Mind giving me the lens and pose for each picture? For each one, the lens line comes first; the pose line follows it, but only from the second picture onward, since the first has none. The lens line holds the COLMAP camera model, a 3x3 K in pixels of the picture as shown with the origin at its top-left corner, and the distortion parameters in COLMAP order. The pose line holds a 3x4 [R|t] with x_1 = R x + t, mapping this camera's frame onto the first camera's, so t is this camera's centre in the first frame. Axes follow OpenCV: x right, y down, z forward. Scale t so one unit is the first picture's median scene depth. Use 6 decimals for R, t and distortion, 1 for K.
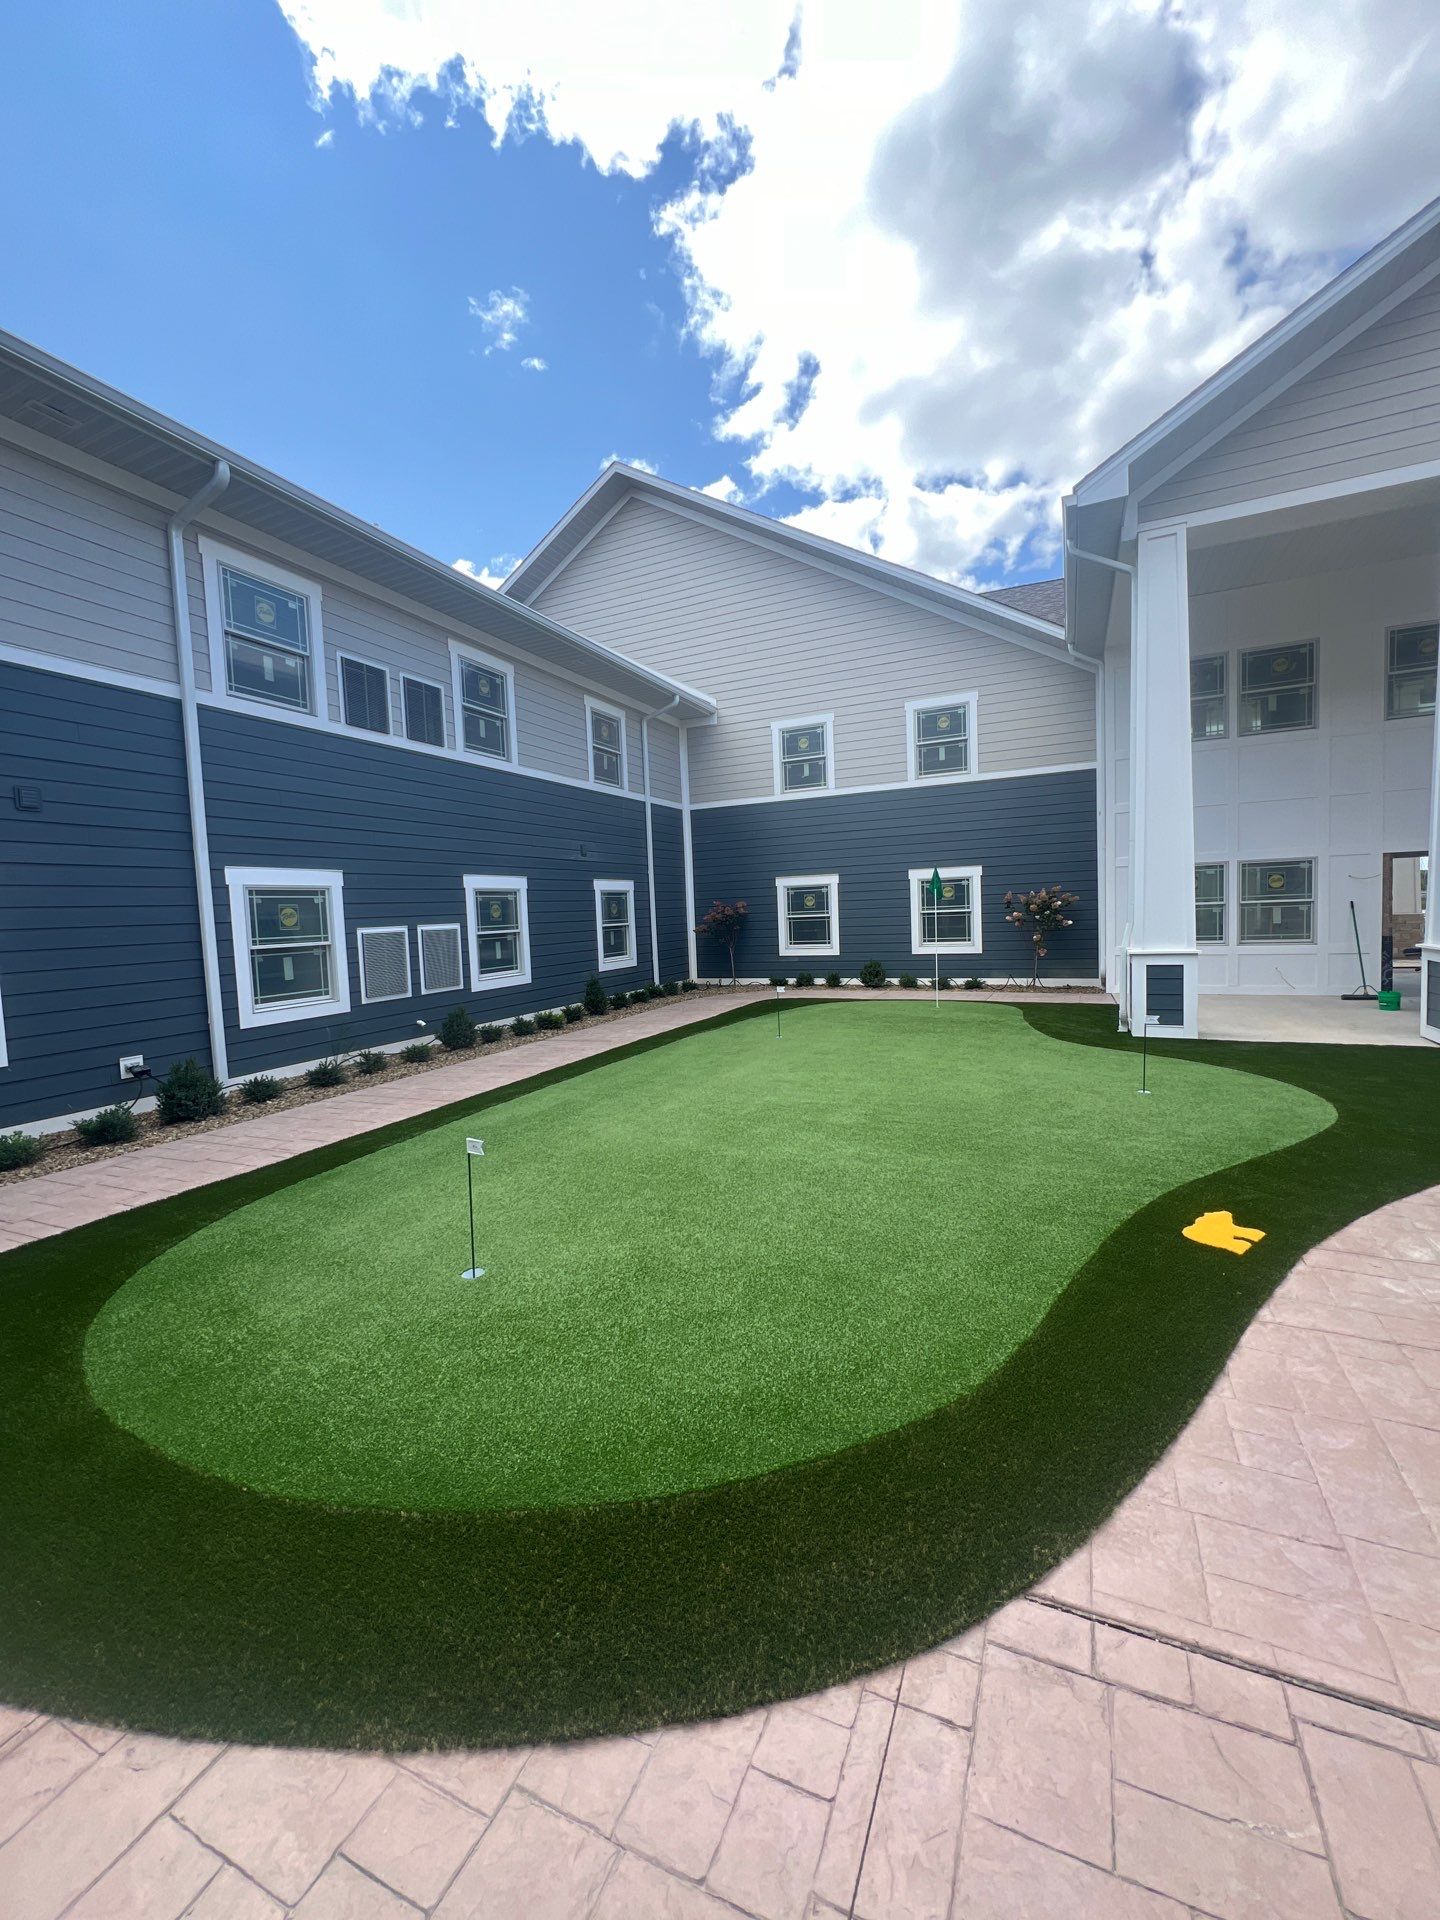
lens RADIAL K [[765.6, 0, 725.9], [0, 765.6, 957.3], [0, 0, 1]] dist [-0.000238, -0.000656]
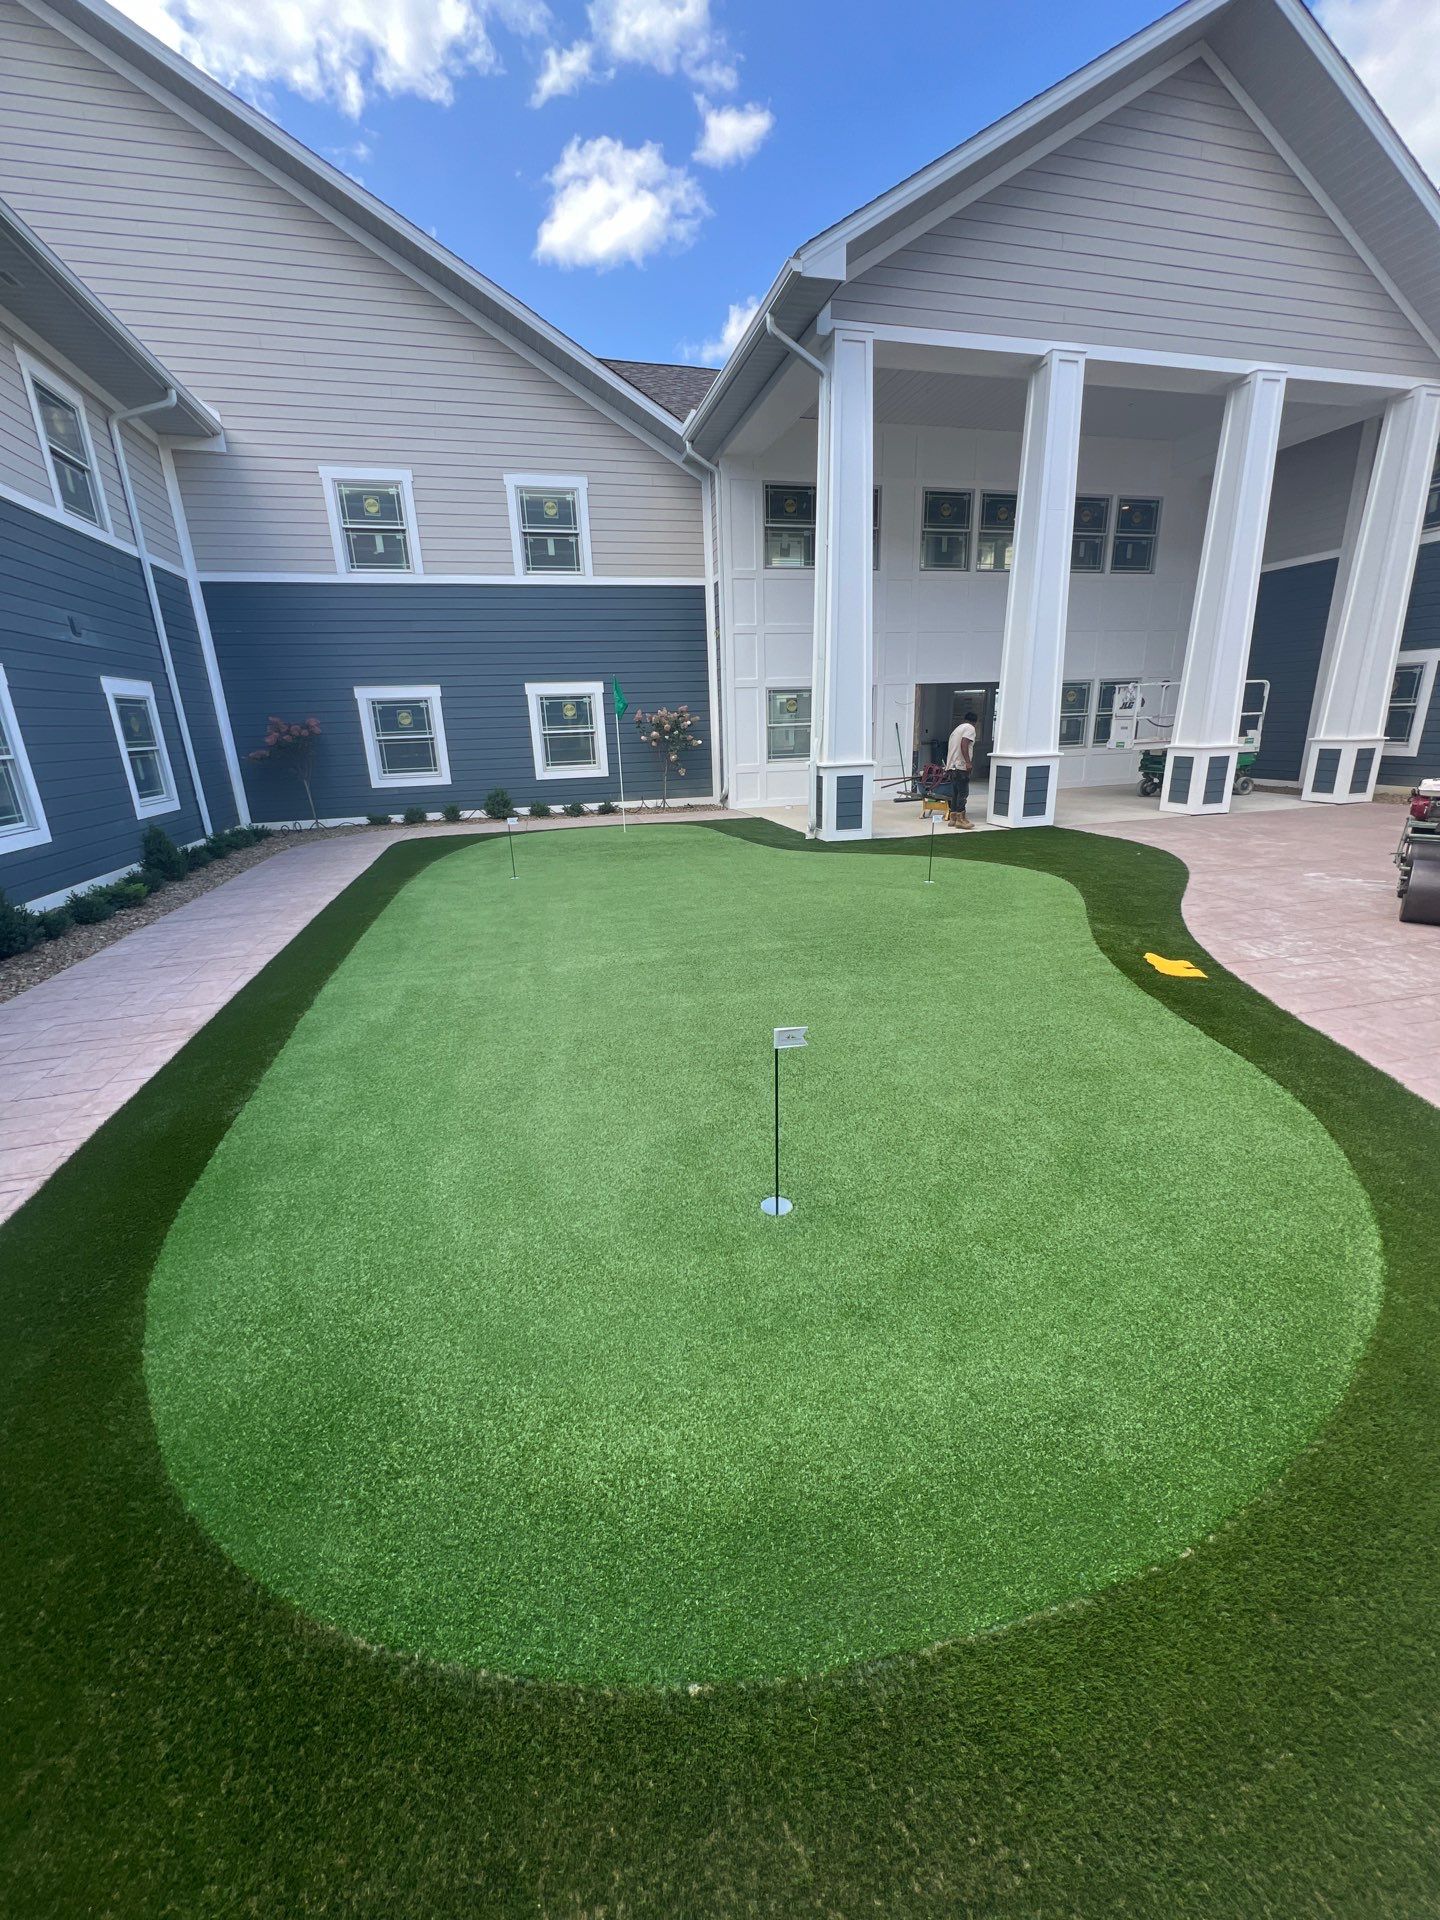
lens RADIAL K [[765.6, 0, 725.6], [0, 765.6, 957.0], [0, 0, 1]] dist [-0.000238, -0.000656]
pose [[0.773363, -0.173651, 0.609717, -0.270723], [0.039871, 0.973173, 0.226592, 0.005909], [-0.632708, -0.150928, 0.759540, 0.181234]]
